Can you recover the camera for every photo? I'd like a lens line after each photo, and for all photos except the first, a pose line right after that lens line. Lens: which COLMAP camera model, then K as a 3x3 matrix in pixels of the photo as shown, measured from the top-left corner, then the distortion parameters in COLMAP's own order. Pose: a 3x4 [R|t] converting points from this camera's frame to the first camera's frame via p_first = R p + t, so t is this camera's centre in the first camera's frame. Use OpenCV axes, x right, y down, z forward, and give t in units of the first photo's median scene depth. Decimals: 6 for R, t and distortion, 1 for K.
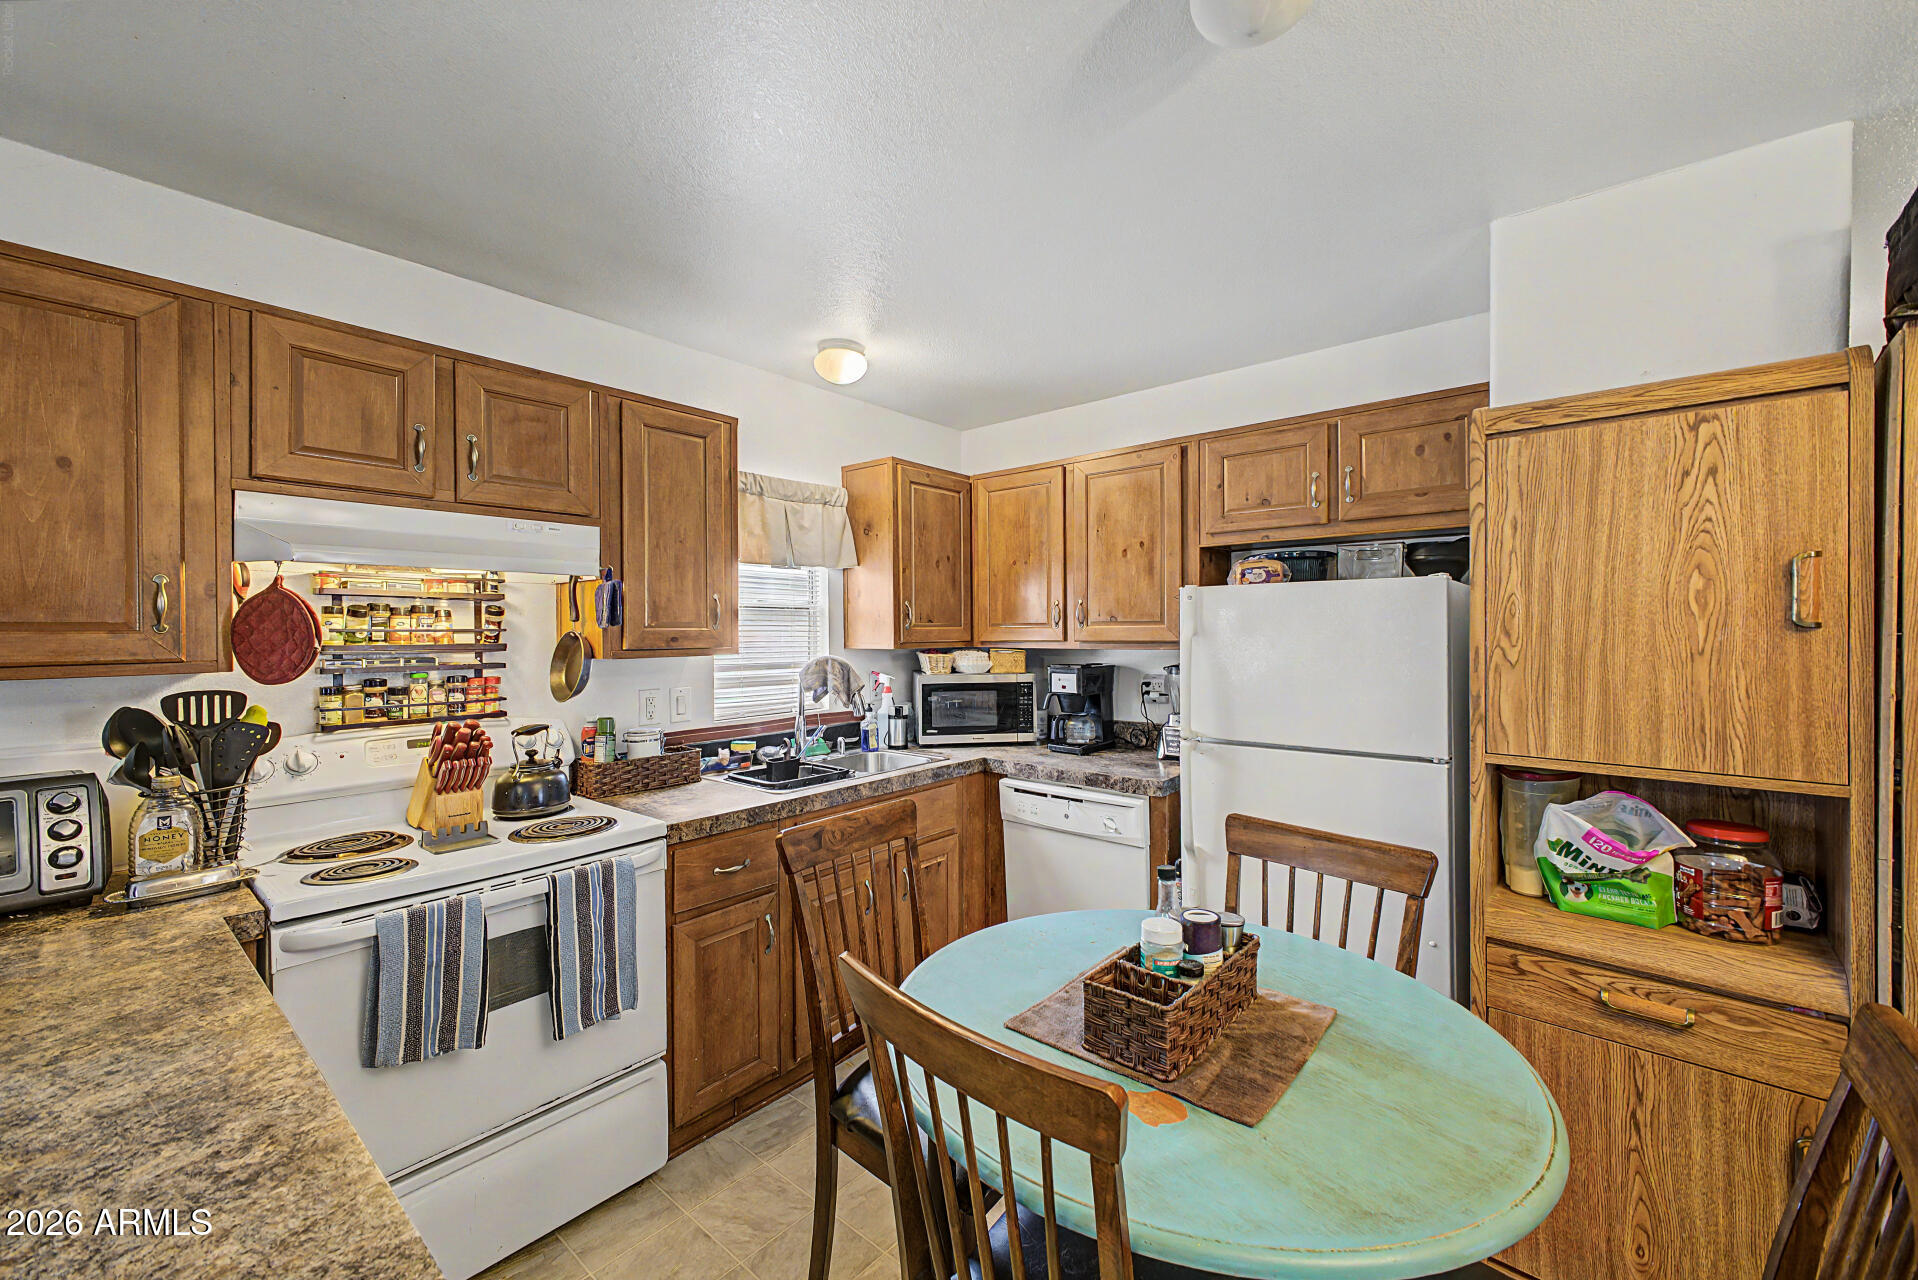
lens RADIAL K [[757.7, 0, 954.0], [0, 757.7, 633.9], [0, 0, 1]] dist [0.018997, -0.000652]
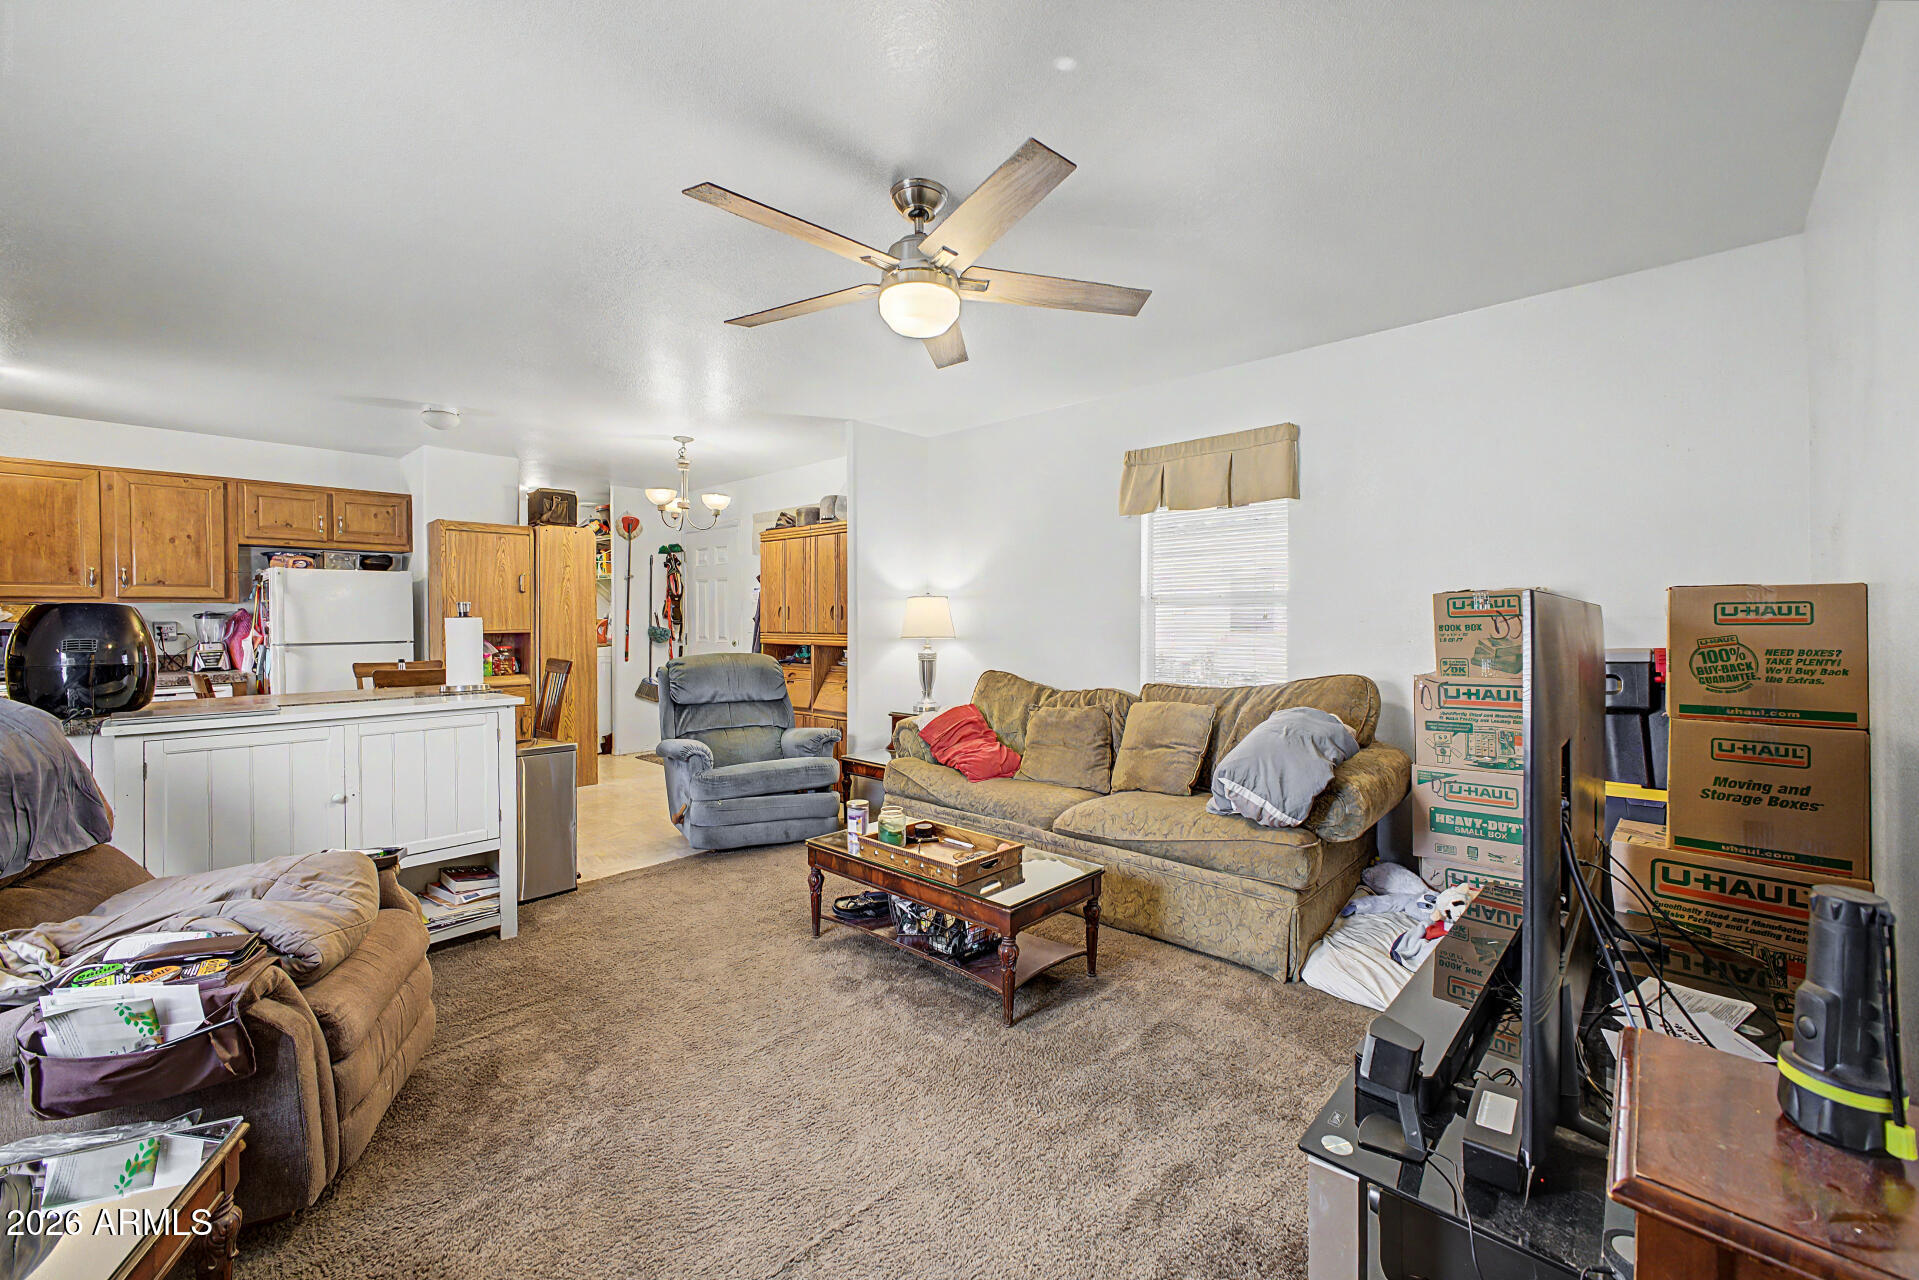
lens RADIAL K [[758.0, 0, 955.9], [0, 758.0, 632.8], [0, 0, 1]] dist [0.018997, -0.000652]
pose [[0.049756, -0.007840, 0.998731, -1.358595], [0.017896, 0.999816, 0.006957, 0.106648], [-0.998601, 0.017527, 0.049887, -0.719415]]
